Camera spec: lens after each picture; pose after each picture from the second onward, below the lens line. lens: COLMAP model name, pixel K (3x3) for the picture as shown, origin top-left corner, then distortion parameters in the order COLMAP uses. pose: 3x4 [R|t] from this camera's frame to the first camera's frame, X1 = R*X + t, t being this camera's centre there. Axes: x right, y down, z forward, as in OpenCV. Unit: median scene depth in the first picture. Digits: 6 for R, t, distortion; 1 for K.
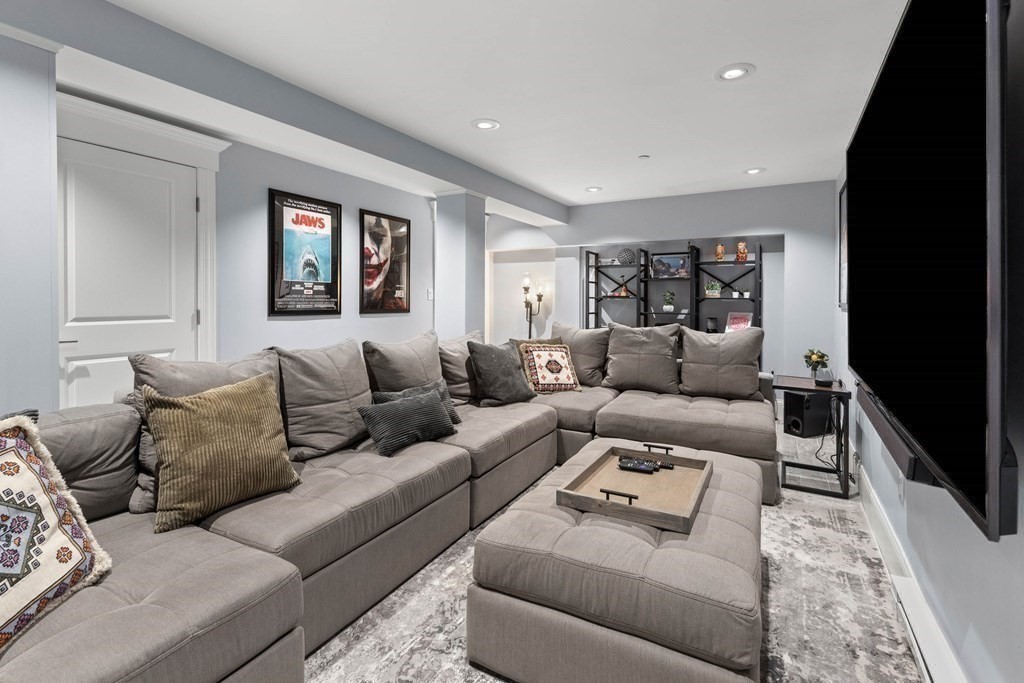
lens RADIAL K [[467.5, 0, 535.0], [0, 467.5, 294.1], [0, 0, 1]] dist [-0.000388, -0.000131]
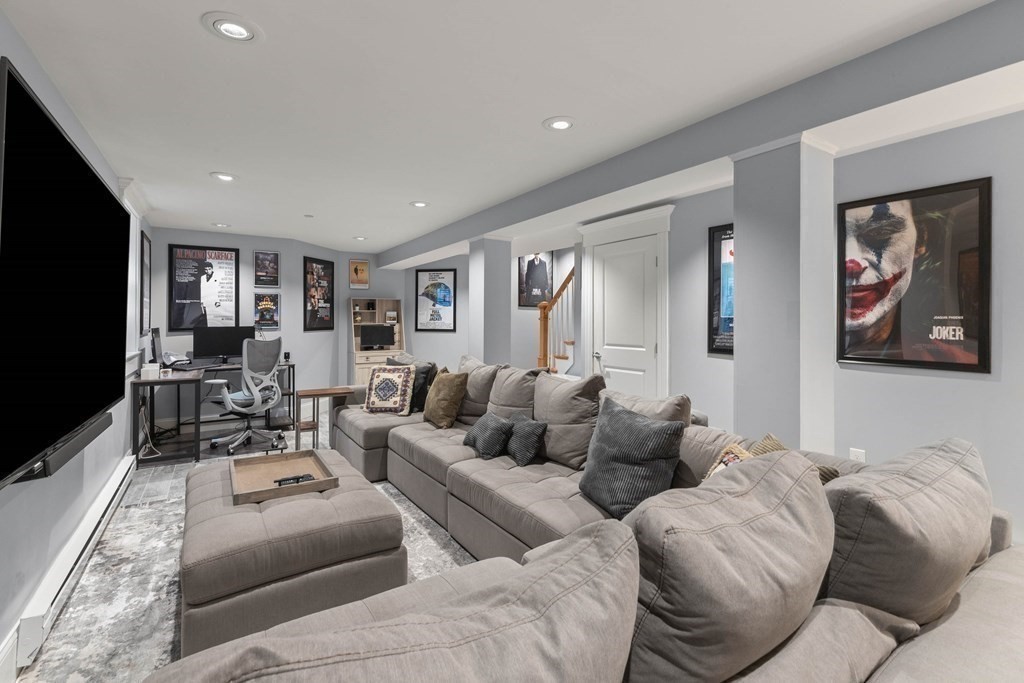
lens RADIAL K [[467.5, 0, 515.2], [0, 467.5, 332.5], [0, 0, 1]] dist [-0.000388, -0.000131]
pose [[-0.489310, 0.009563, -0.872058, 0.422564], [-0.002765, 0.999918, 0.012517, -0.006735], [0.872106, 0.008536, -0.489243, 0.905652]]
